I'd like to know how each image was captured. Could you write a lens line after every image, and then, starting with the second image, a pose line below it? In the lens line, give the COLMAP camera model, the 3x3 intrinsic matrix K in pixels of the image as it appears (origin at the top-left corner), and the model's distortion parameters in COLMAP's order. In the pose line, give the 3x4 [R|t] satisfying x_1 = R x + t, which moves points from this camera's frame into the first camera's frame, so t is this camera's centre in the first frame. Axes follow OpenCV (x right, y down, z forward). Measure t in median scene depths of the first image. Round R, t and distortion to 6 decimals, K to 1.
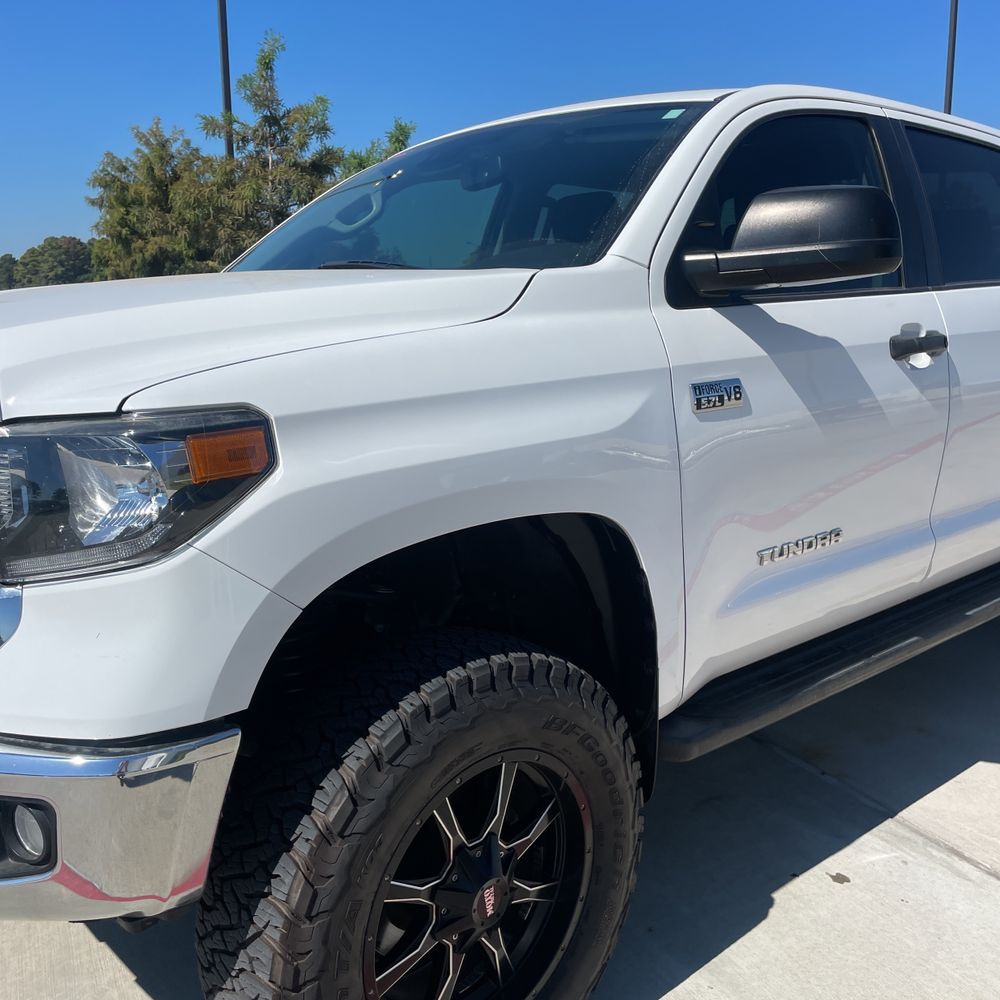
lens RADIAL K [[1023.6, 0, 492.6], [0, 1023.6, 500.0], [0, 0, 1]] dist [0.038085, 0.000000]
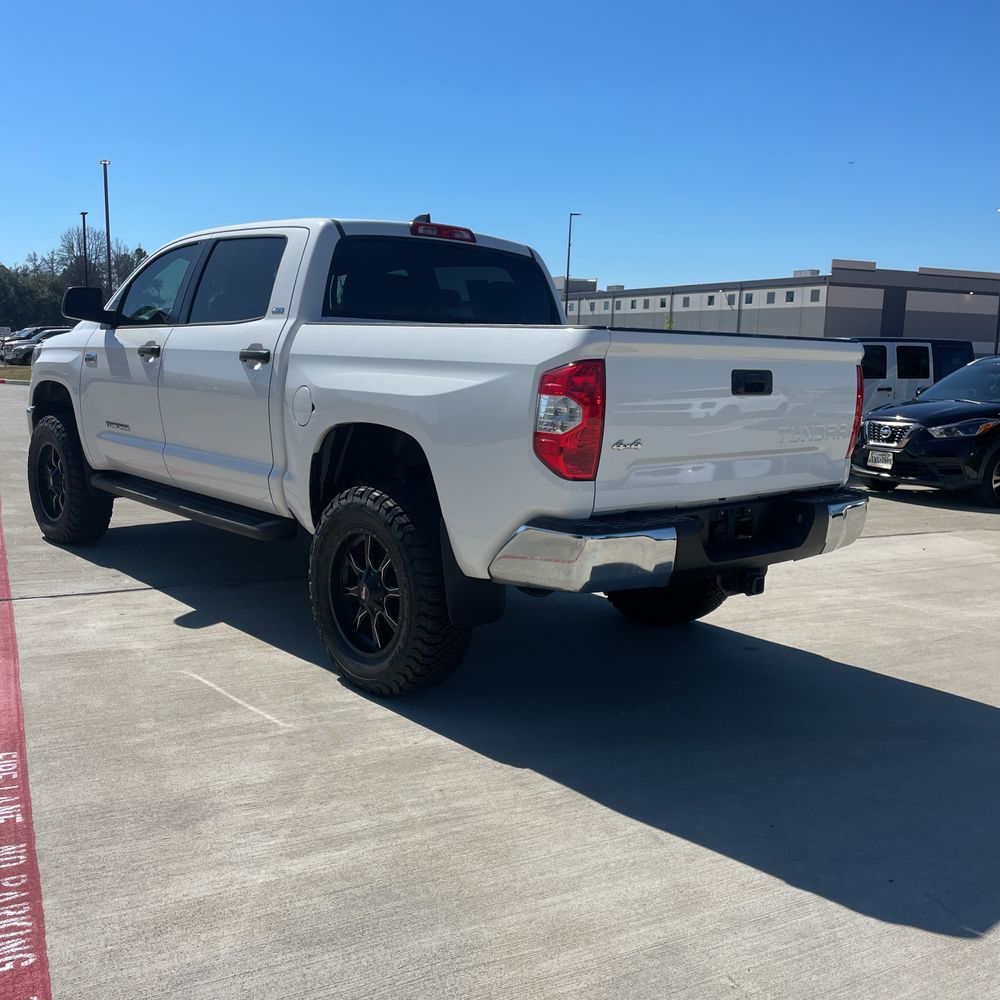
lens RADIAL K [[1023.6, 0, 495.6], [0, 1023.6, 495.8], [0, 0, 1]] dist [0.038085, 0.000000]
pose [[0.000949, 0.155289, -0.987869, 3.060051], [-0.227439, 0.962013, 0.151006, -0.414534], [0.973792, 0.224537, 0.036232, 2.013917]]
